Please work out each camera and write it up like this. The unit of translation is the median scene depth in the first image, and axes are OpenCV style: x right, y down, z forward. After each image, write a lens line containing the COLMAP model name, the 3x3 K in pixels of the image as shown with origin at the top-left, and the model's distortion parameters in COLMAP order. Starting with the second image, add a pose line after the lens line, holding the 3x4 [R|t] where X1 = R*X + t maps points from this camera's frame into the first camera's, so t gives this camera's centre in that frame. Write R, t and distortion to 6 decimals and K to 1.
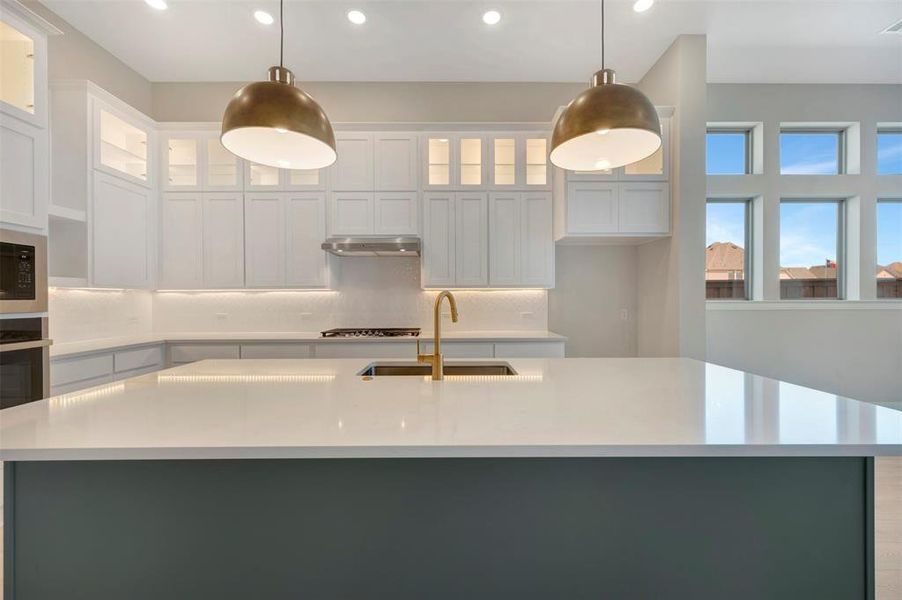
lens RADIAL K [[437.1, 0, 485.9], [0, 437.1, 298.8], [0, 0, 1]] dist [0.030840, 0.000192]
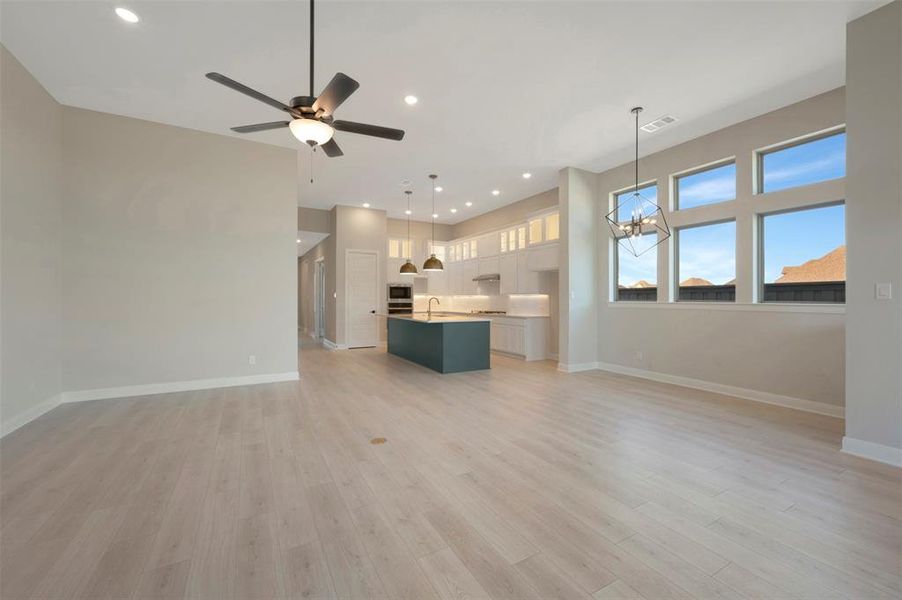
lens RADIAL K [[362.0, 0, 446.2], [0, 362.0, 297.5], [0, 0, 1]] dist [0.000197, 0.000008]
pose [[0.421771, 0.002530, -0.906699, 1.584889], [-0.006151, 0.999981, -0.000071, -0.007514], [0.906681, 0.005607, 0.421779, -0.123462]]
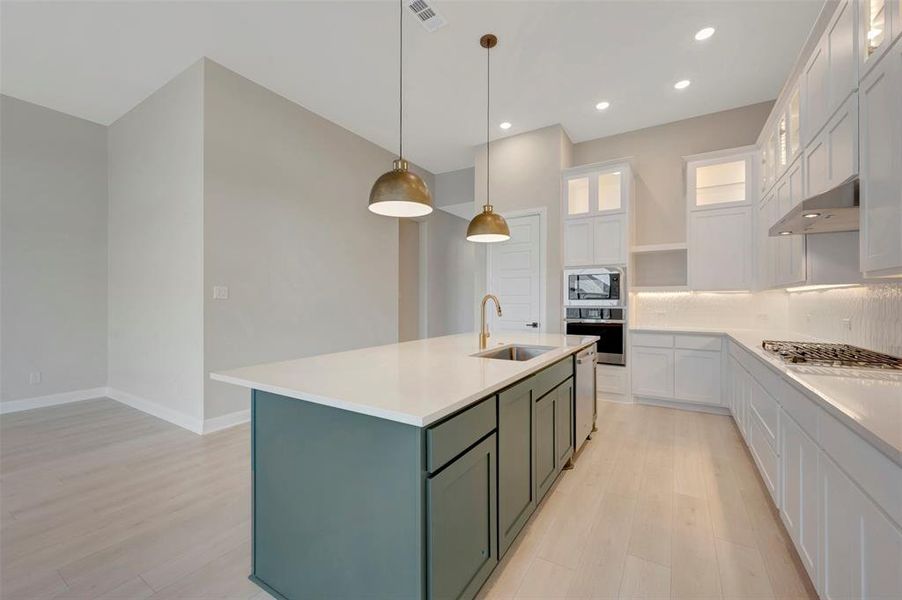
lens RADIAL K [[362.0, 0, 446.2], [0, 362.0, 297.5], [0, 0, 1]] dist [0.000197, 0.000008]
pose [[-0.589401, -0.007066, -0.807810, 0.484563], [-0.002412, 0.999973, -0.006987, 0.004933], [0.807837, -0.002170, -0.589402, 0.876381]]
